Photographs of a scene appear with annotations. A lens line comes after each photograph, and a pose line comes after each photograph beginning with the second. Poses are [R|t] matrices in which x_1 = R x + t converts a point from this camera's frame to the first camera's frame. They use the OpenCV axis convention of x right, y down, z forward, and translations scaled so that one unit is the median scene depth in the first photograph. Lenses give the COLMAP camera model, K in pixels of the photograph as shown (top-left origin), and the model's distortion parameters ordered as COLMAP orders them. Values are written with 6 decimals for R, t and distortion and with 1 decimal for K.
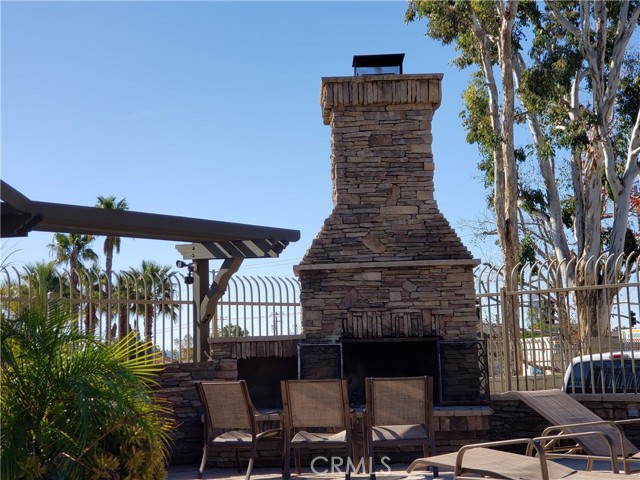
lens RADIAL K [[995.9, 0, 320.0], [0, 995.9, 240.0], [0, 0, 1]] dist [0.151140, 0.015361]
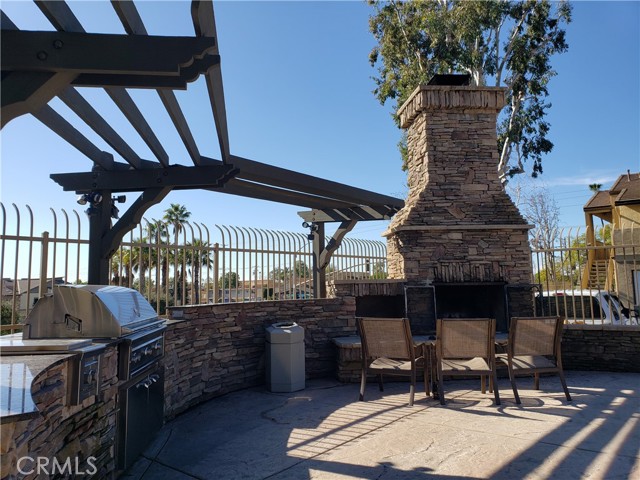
lens RADIAL K [[496.3, 0, 320.0], [0, 496.3, 240.0], [0, 0, 1]] dist [0.072348, -0.182291]
pose [[0.996645, 0.017815, 0.079885, -0.180046], [-0.019380, 0.999634, 0.018860, 0.032418], [-0.079520, -0.020345, 0.996626, 0.347040]]
